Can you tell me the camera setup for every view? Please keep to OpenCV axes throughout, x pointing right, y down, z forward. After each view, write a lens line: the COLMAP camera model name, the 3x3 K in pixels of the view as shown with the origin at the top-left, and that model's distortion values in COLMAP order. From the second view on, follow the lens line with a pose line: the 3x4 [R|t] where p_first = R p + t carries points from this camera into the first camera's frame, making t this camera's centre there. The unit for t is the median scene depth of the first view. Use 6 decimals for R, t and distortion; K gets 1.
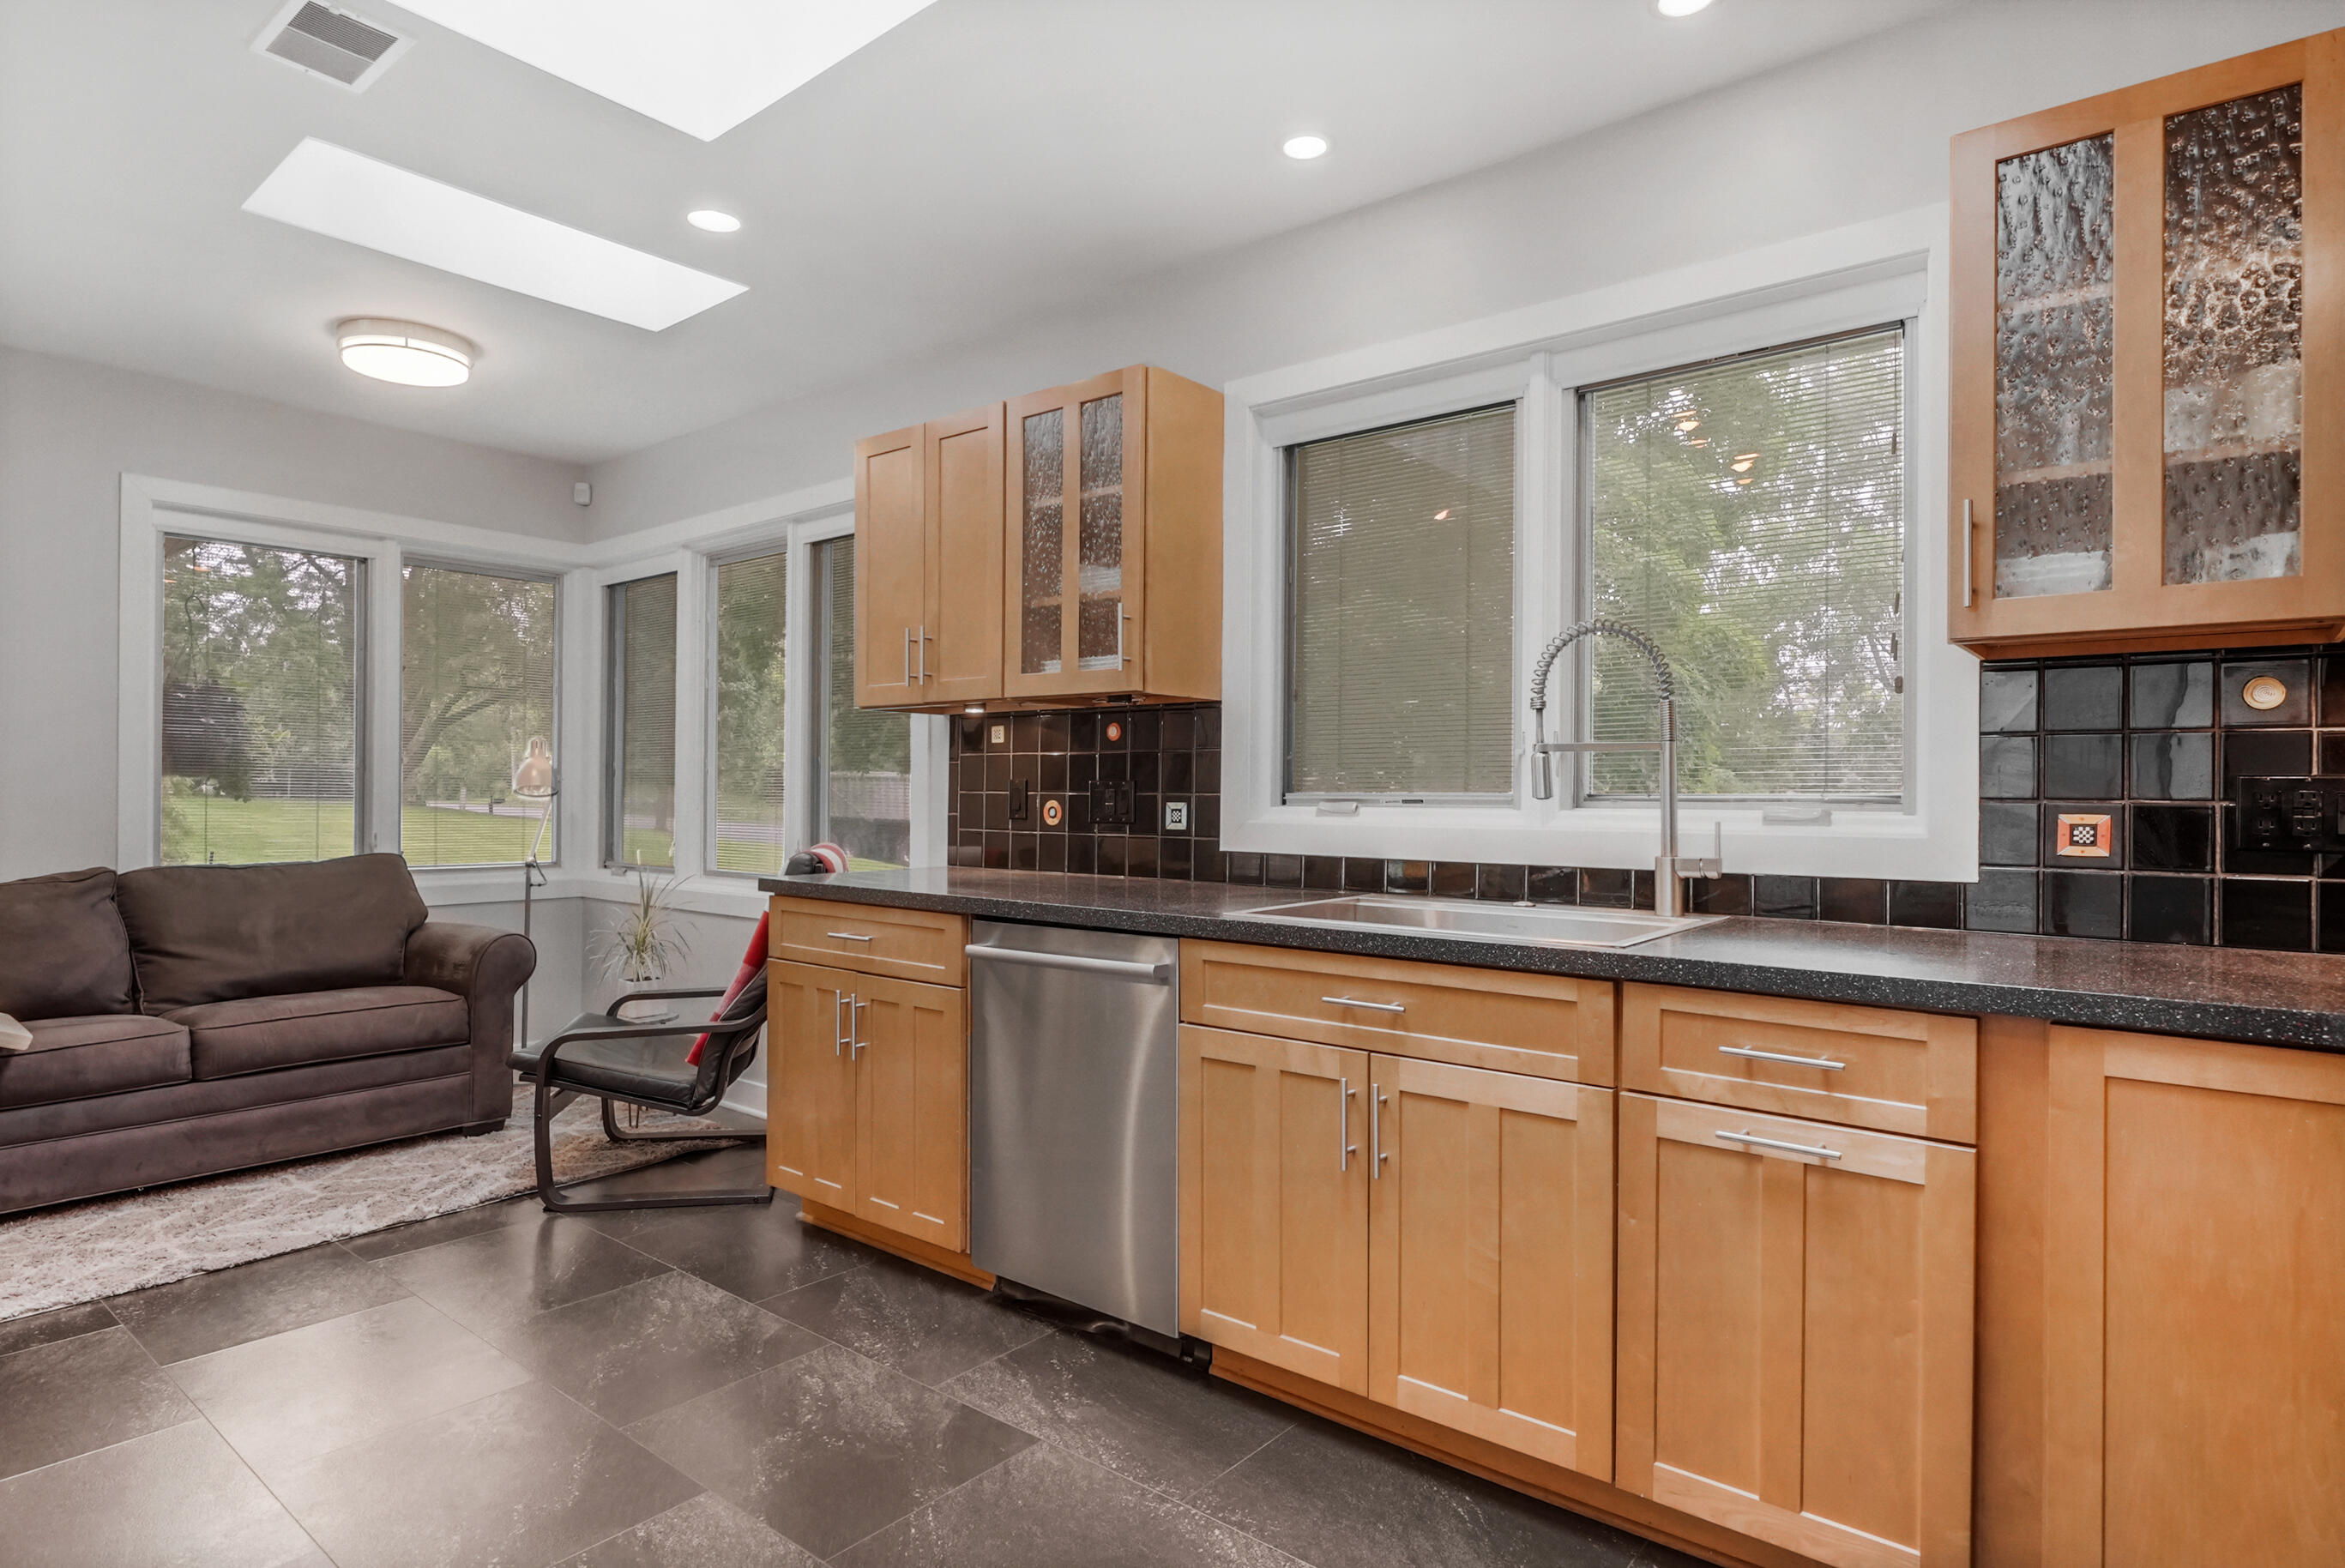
lens RADIAL K [[1201.7, 0, 1184.5], [0, 1201.7, 787.8], [0, 0, 1]] dist [-0.018859, 0.000452]
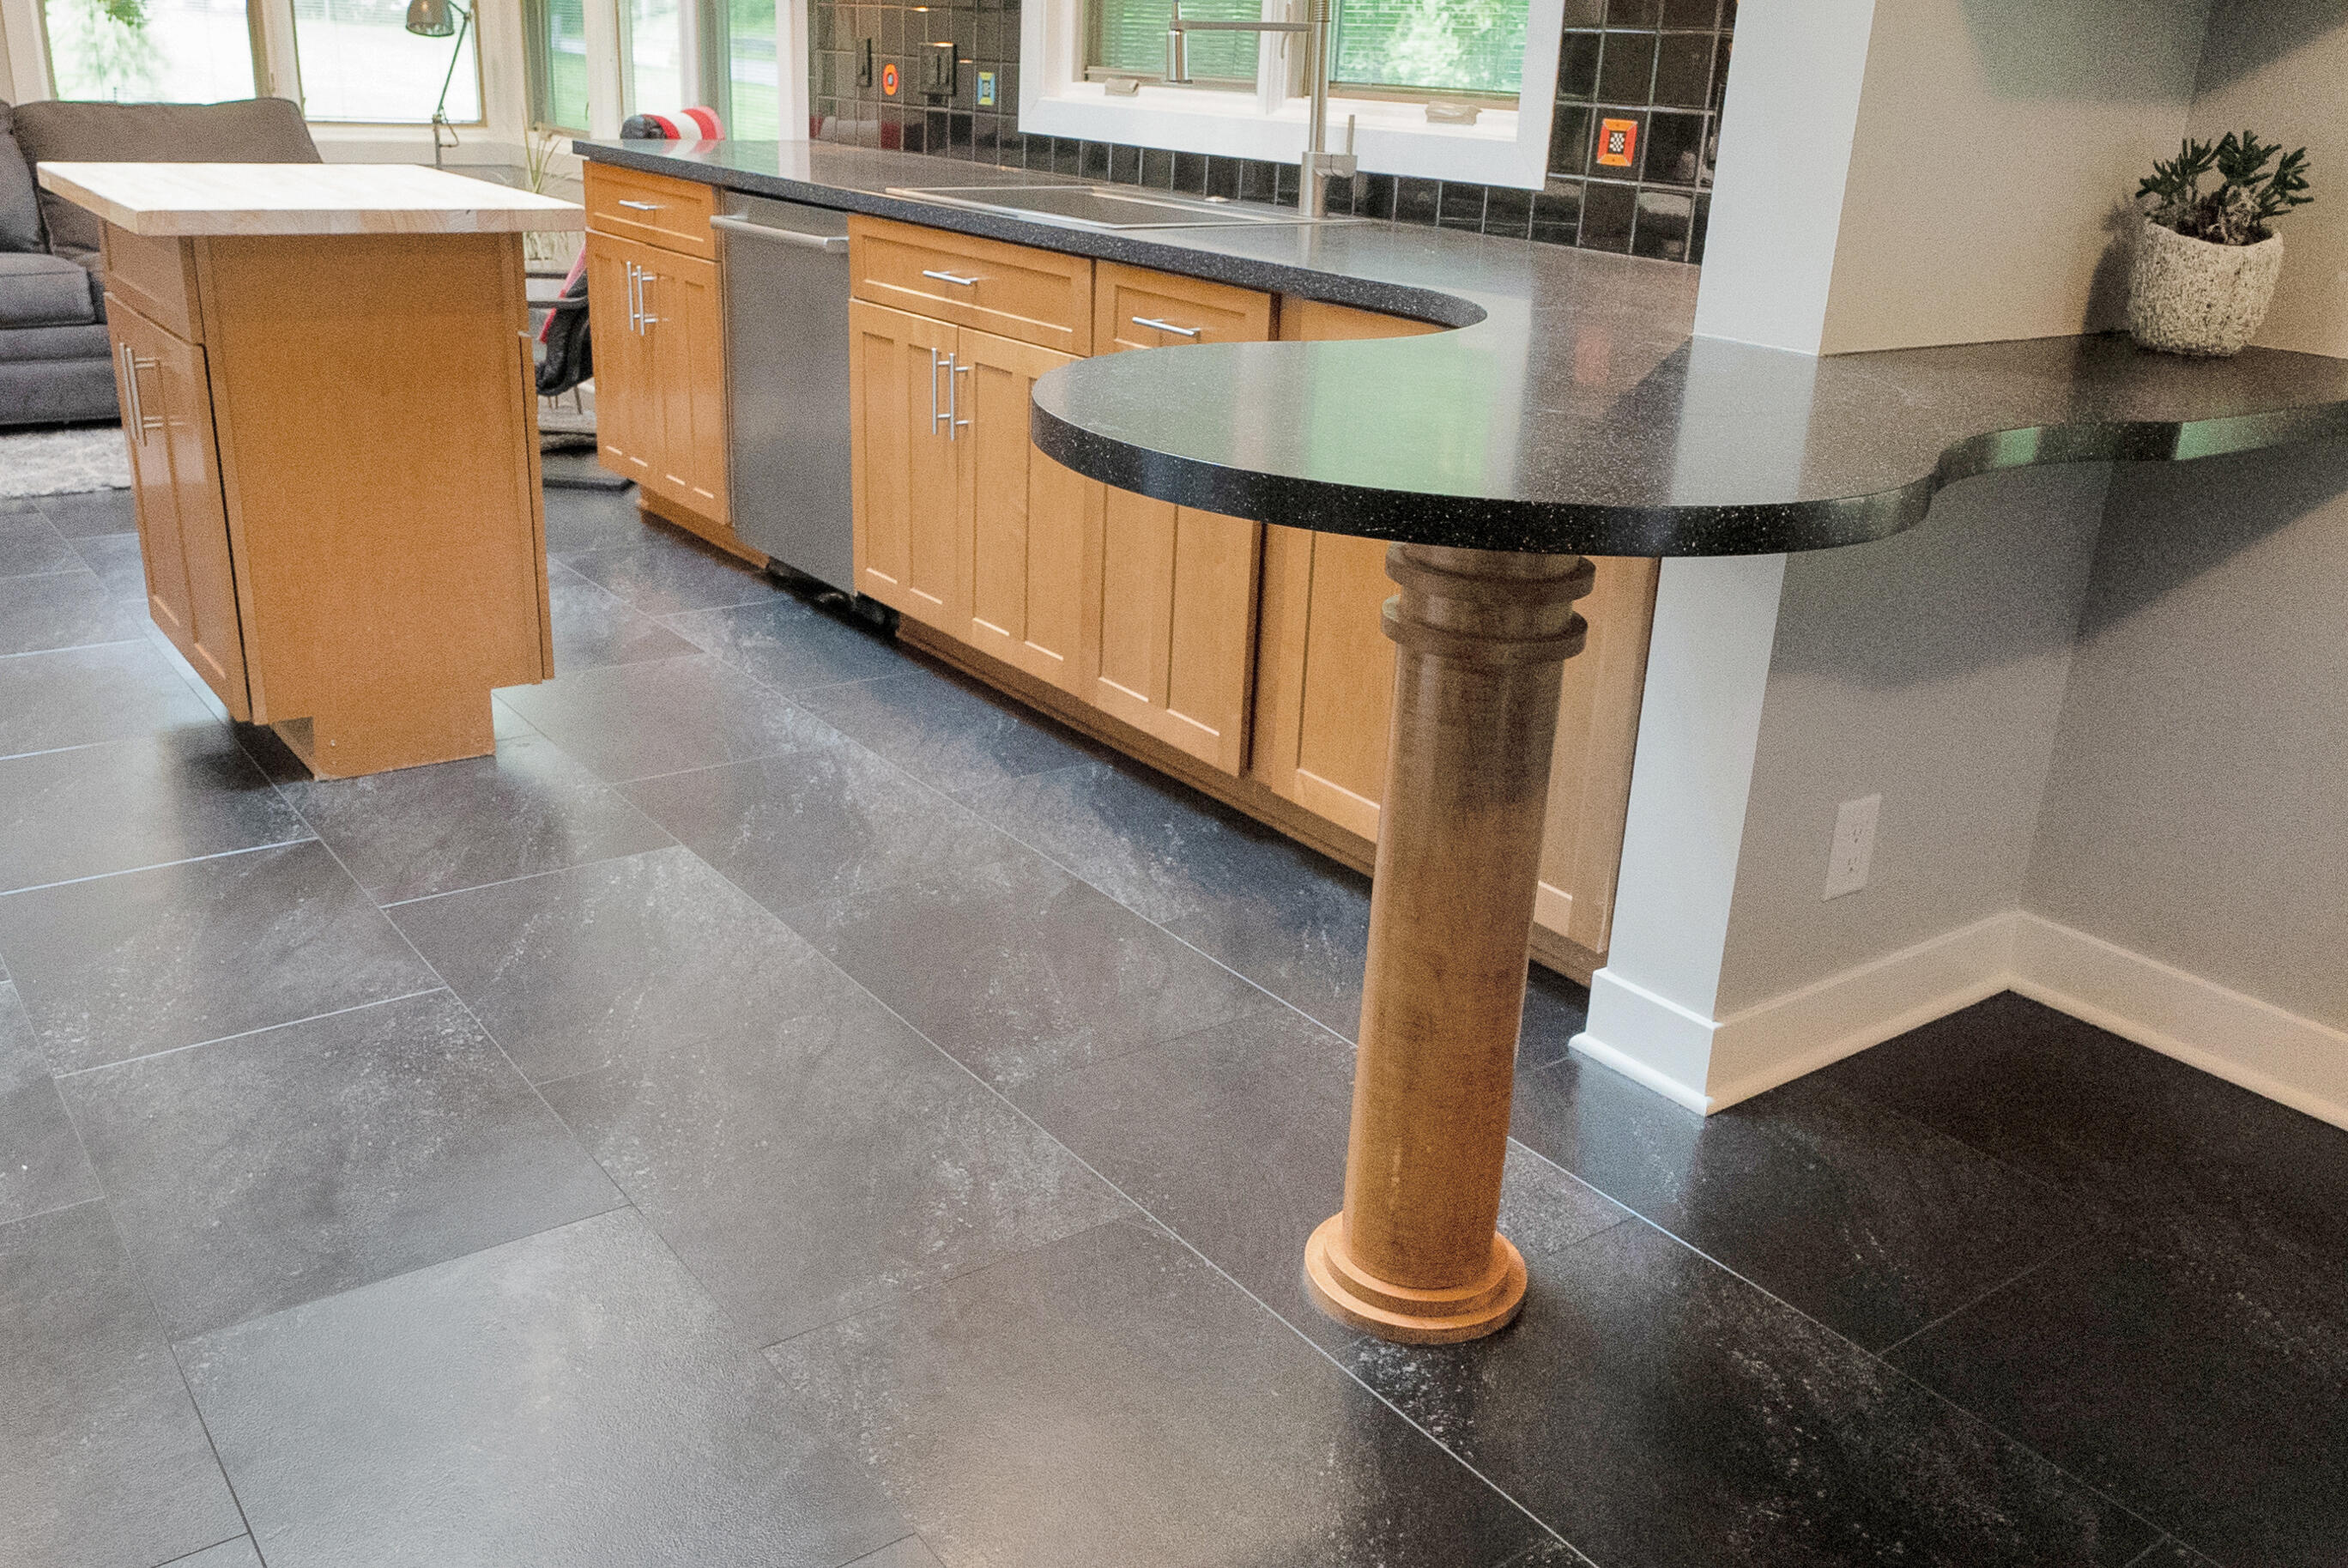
lens RADIAL K [[1948.3, 0, 1174.0], [0, 1948.3, 784.0], [0, 0, 1]] dist [0.035655, -0.065870]
pose [[0.963805, 0.129963, -0.232786, 0.486773], [-0.040897, 0.934876, 0.352610, -0.010419], [0.263452, -0.330327, 0.906354, -0.399360]]
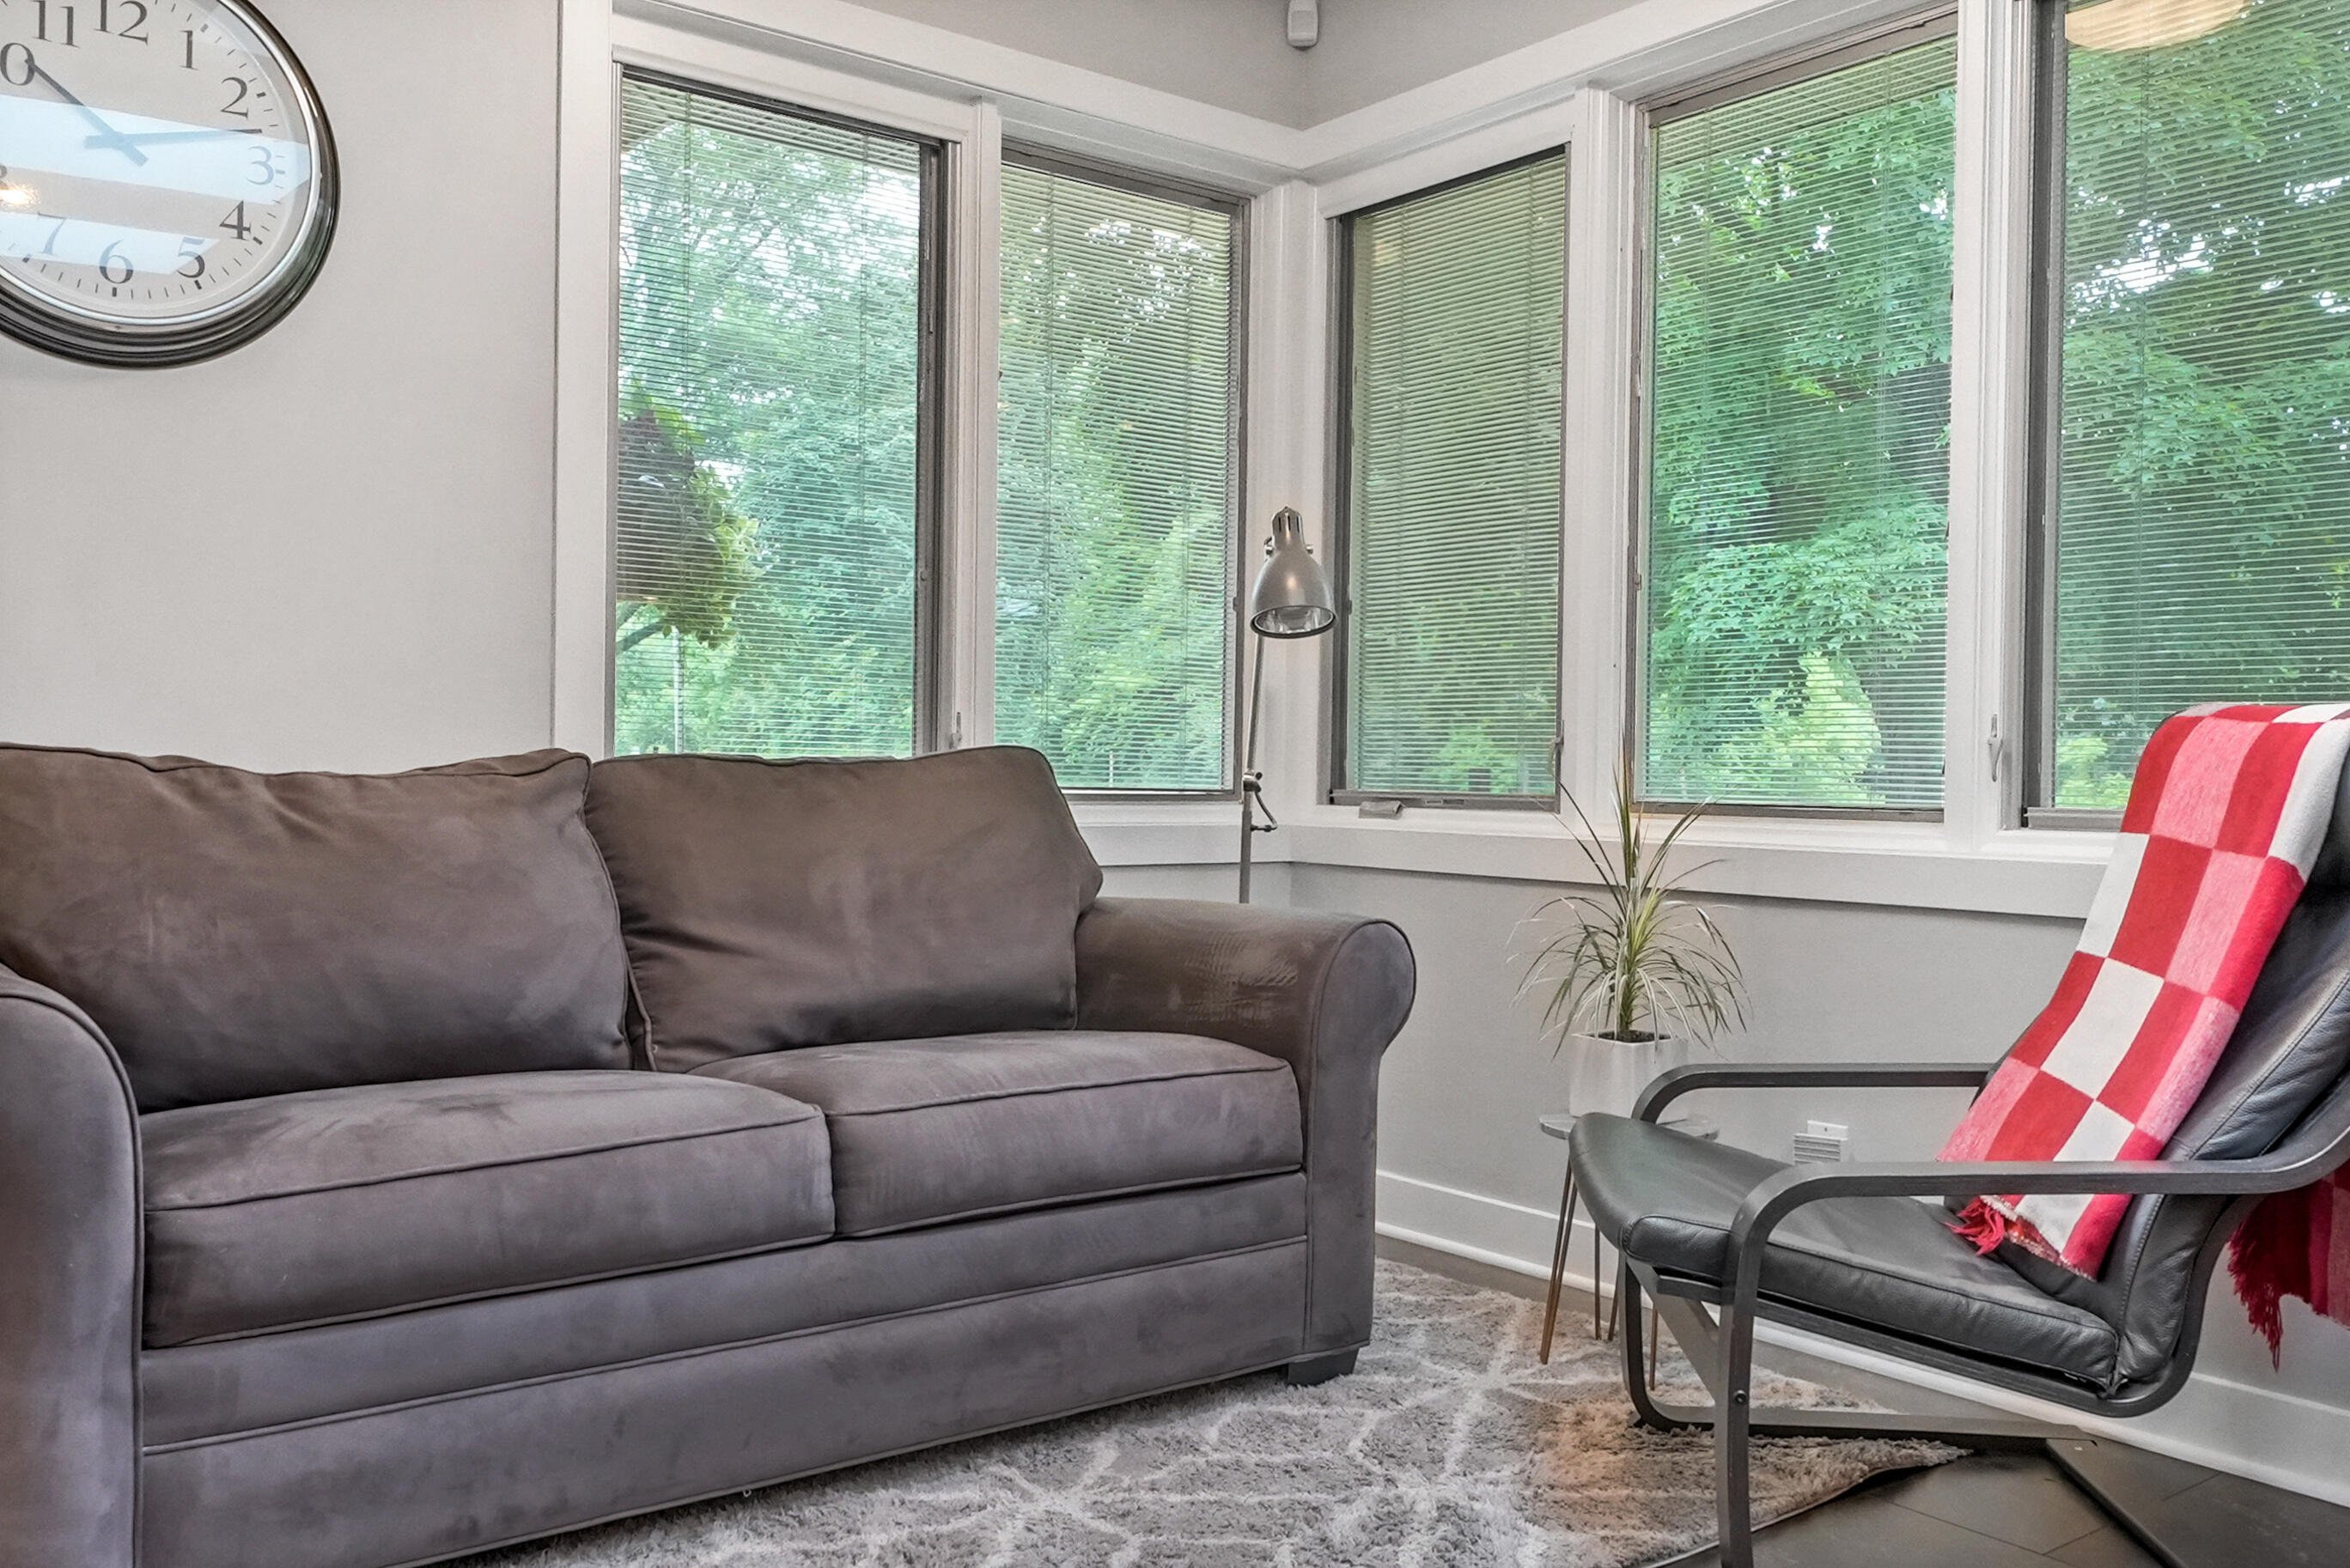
lens RADIAL K [[1903.2, 0, 1175.0], [0, 1903.2, 784.0], [0, 0, 1]] dist [-0.012452, -0.004384]
pose [[0.969510, 0.009927, -0.244852, -0.555351], [-0.007482, 0.999912, 0.010913, 0.078786], [0.244939, -0.008748, 0.969499, 0.377561]]
